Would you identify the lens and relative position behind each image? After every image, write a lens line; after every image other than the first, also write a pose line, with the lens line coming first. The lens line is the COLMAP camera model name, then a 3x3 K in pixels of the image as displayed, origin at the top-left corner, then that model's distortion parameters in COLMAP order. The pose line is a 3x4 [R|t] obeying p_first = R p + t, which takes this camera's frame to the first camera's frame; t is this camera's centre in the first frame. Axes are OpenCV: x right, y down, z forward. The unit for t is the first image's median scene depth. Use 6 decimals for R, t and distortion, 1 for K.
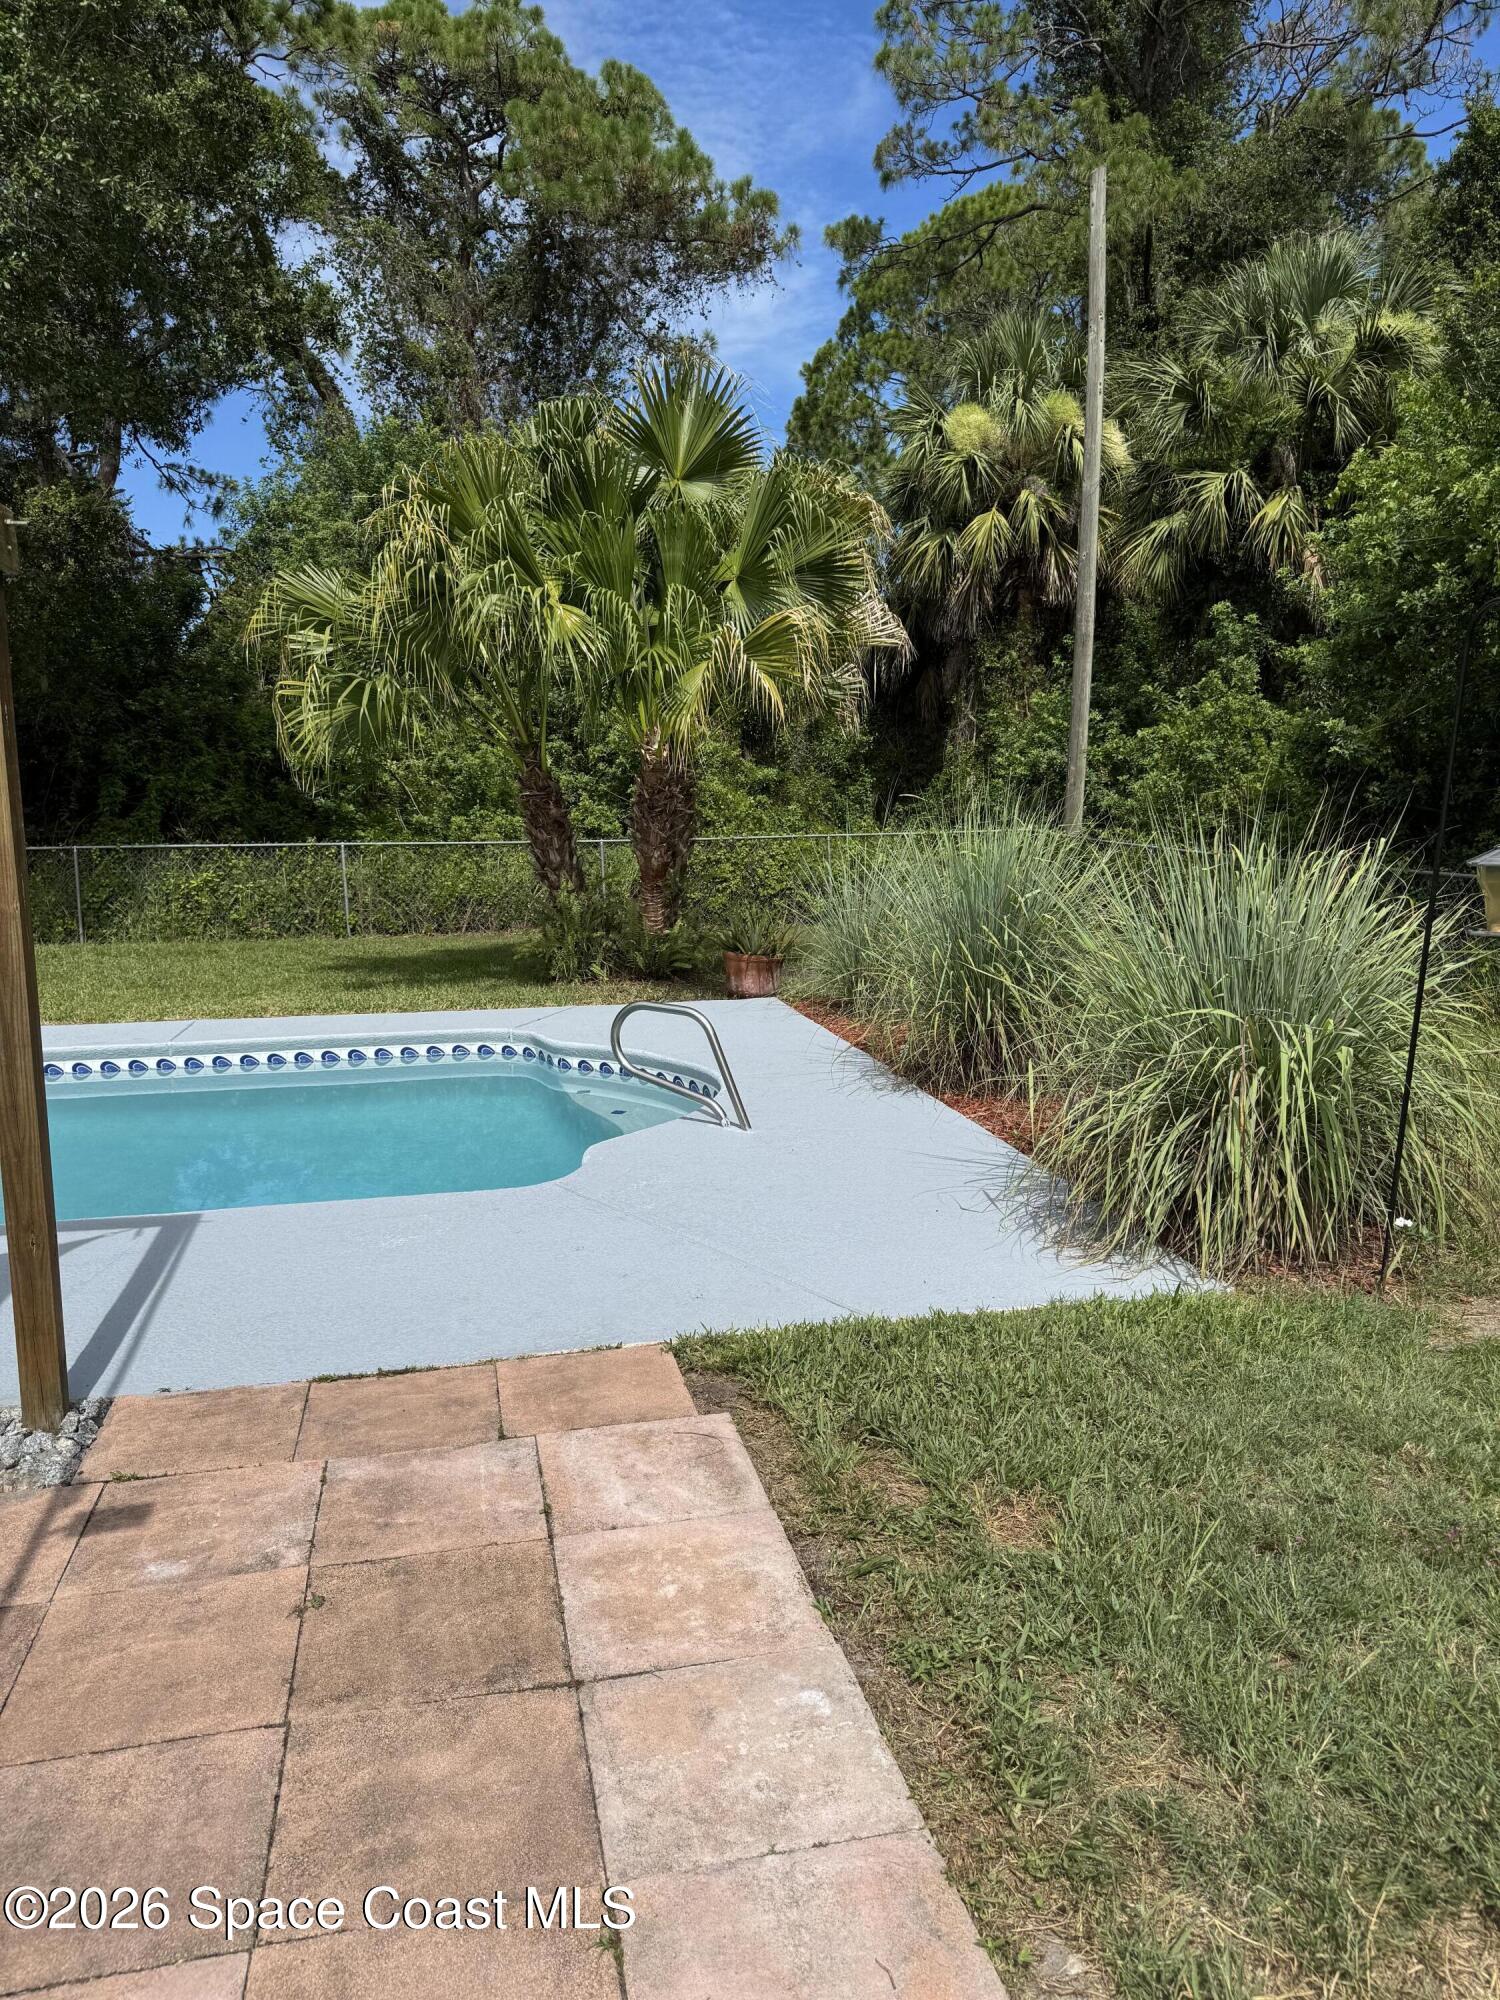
lens RADIAL K [[1404.6, 0, 786.0], [0, 1404.6, 1009.8], [0, 0, 1]] dist [0.006186, -0.007112]
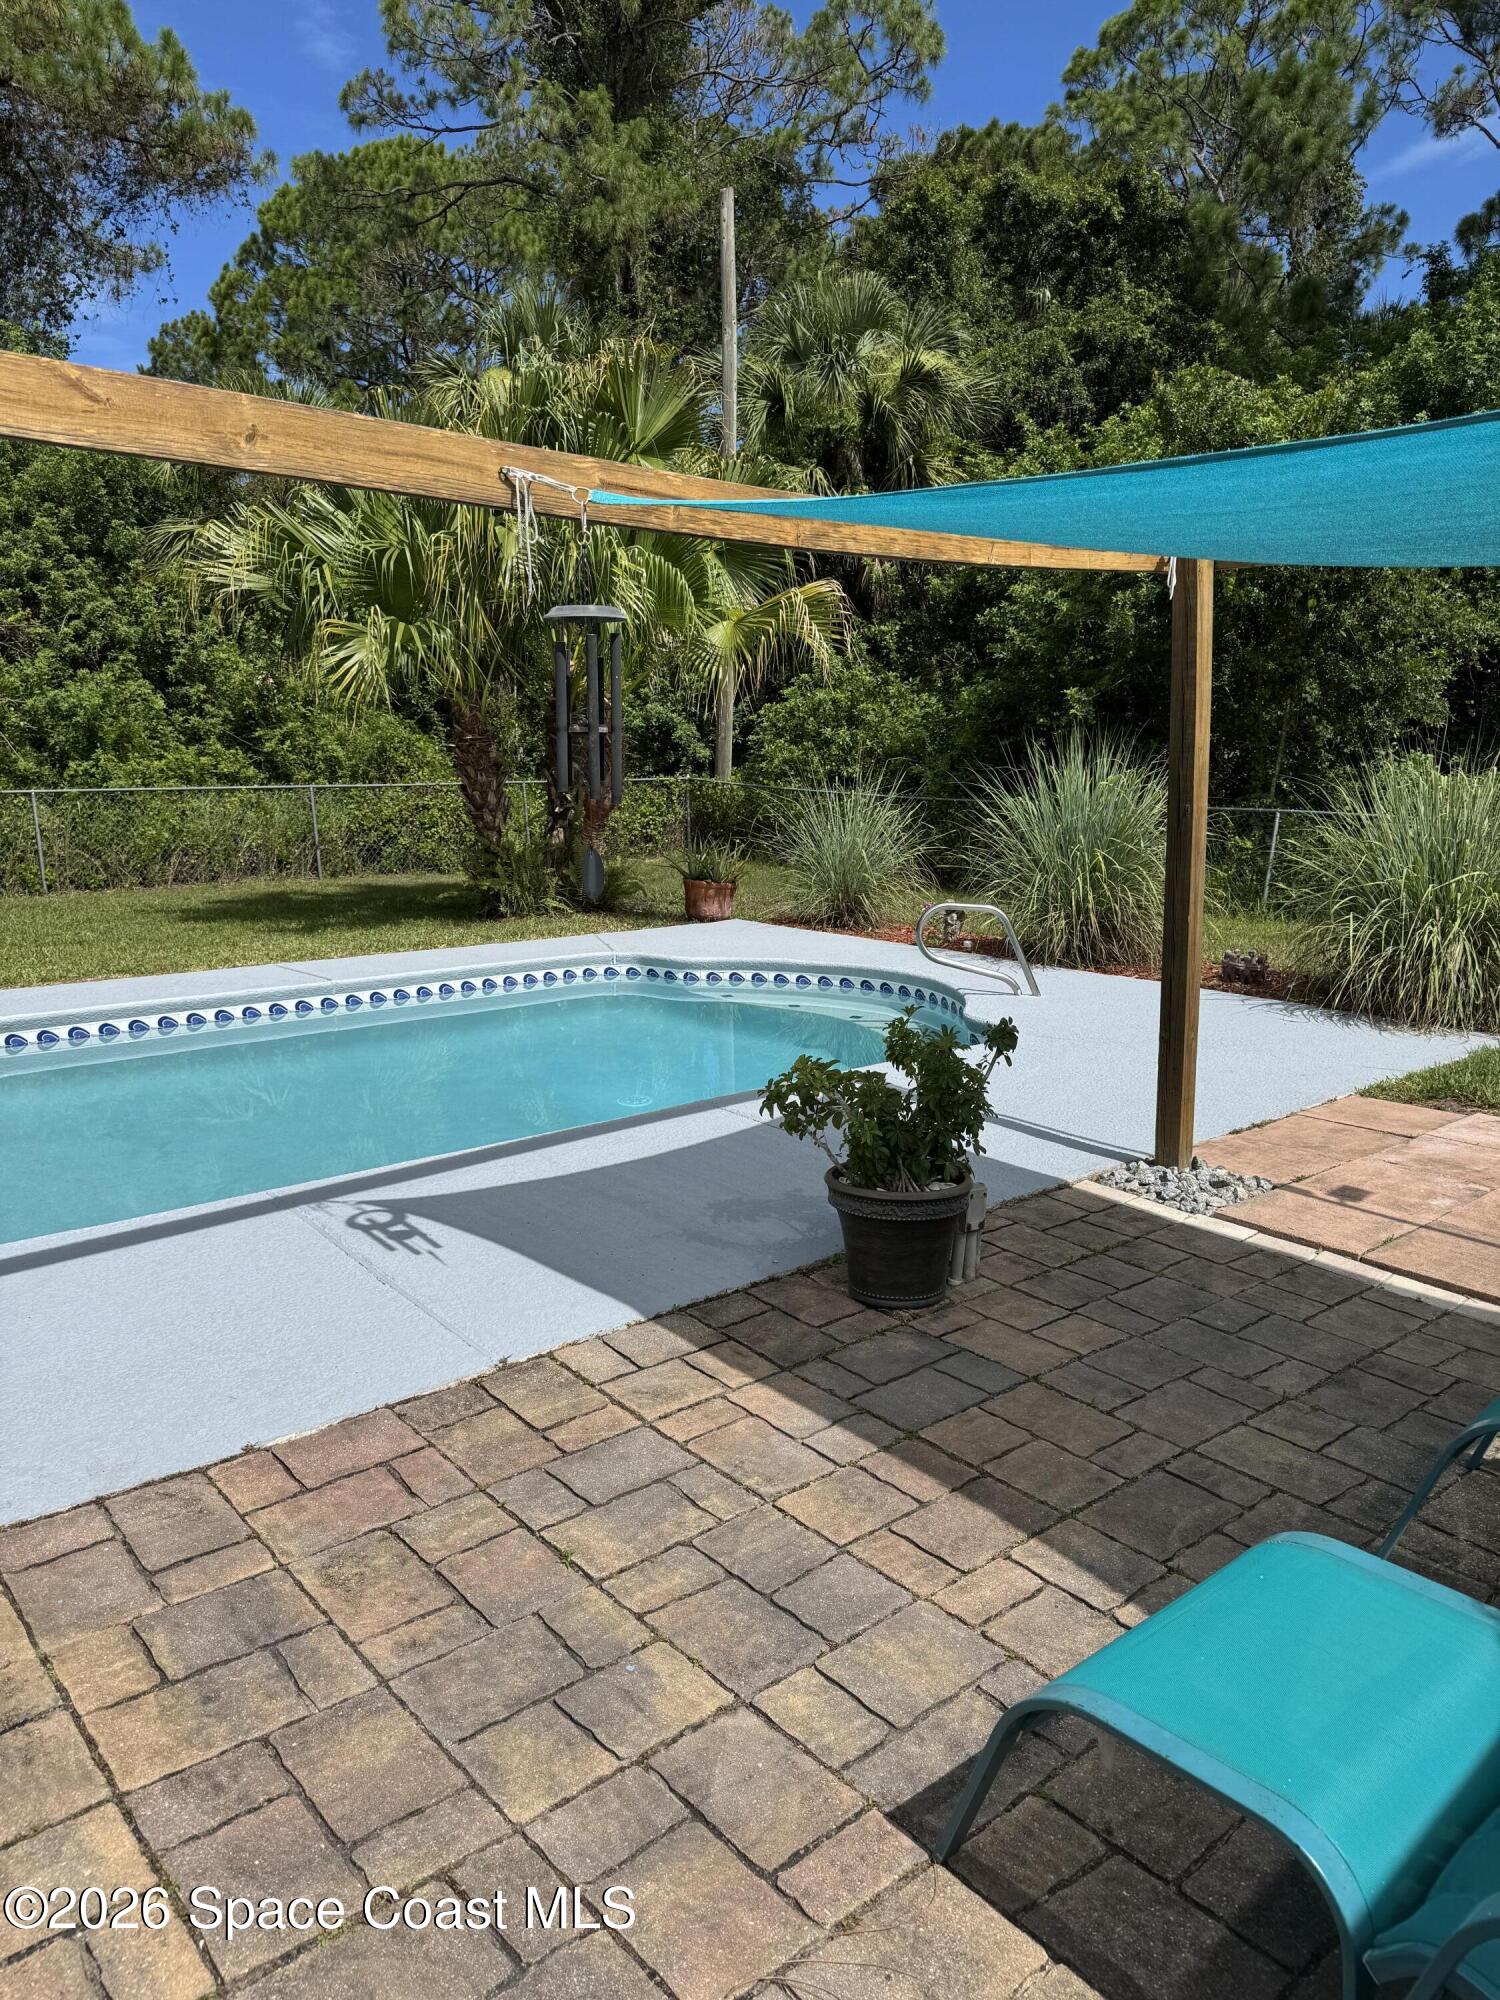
lens RADIAL K [[1410.0, 0, 750.0], [0, 1410.0, 1000.0], [0, 0, 1]] dist [-0.008693, 0.000926]
pose [[0.892189, -0.068216, 0.446481, -0.278440], [0.057713, 0.997644, 0.037100, 0.007788], [-0.447960, -0.007333, 0.894023, -0.016664]]
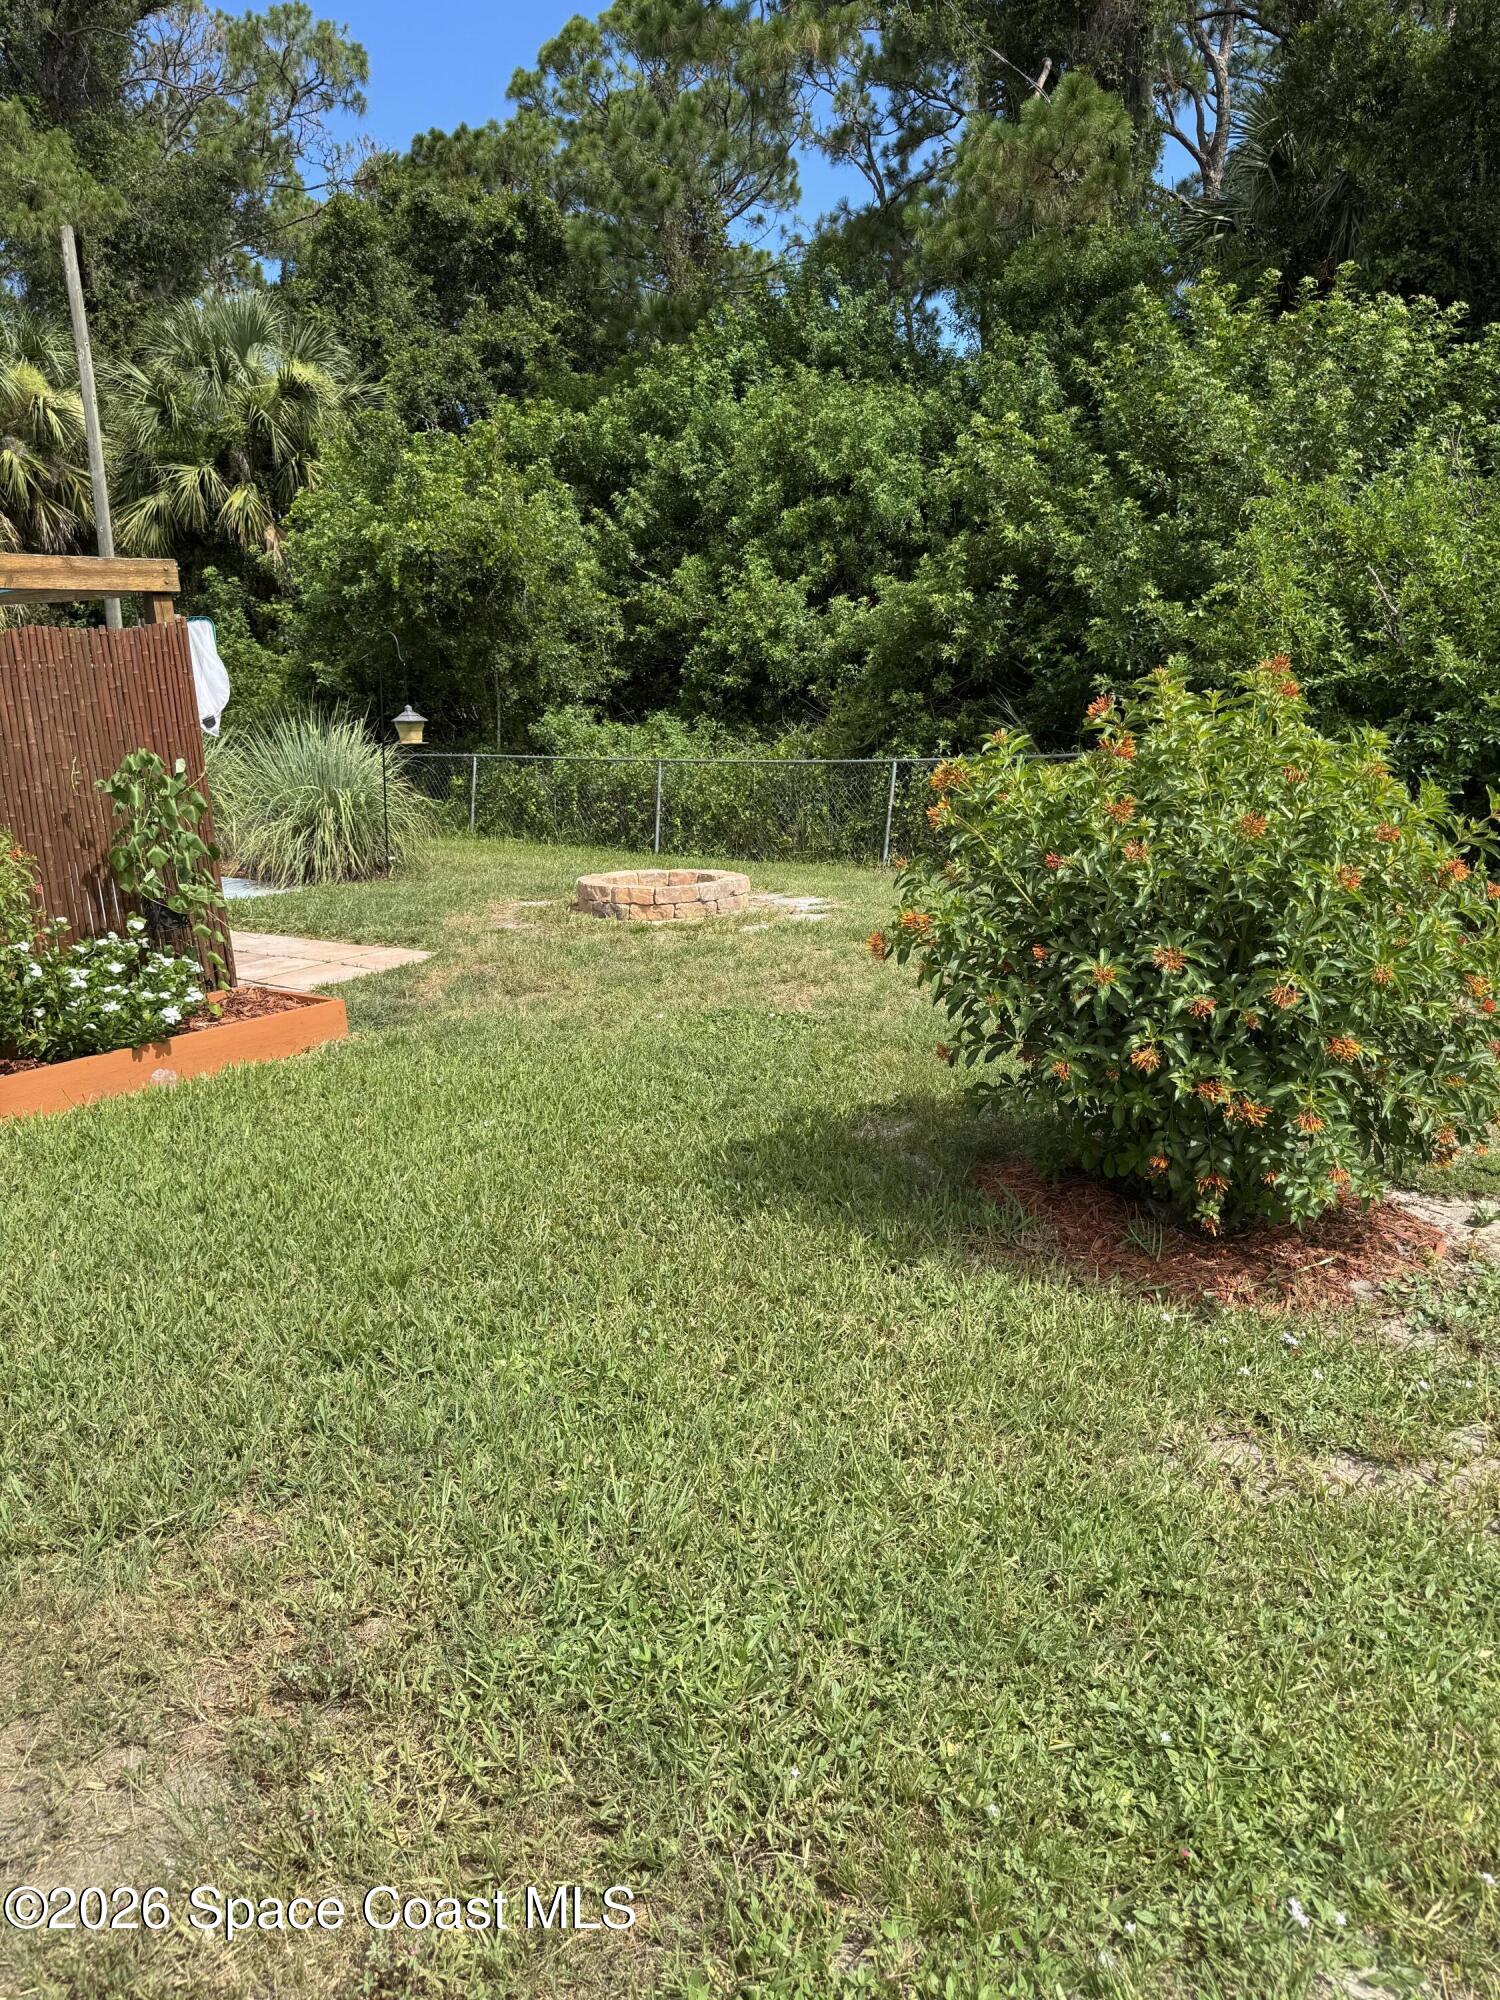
lens RADIAL K [[1360.2, 0, 753.9], [0, 1360.2, 1045.7], [0, 0, 1]] dist [-0.006414, -0.006086]
pose [[0.771340, -0.165029, 0.614654, -0.164580], [0.113887, 0.985998, 0.121814, 0.063186], [-0.626150, -0.023959, 0.779334, -0.353928]]
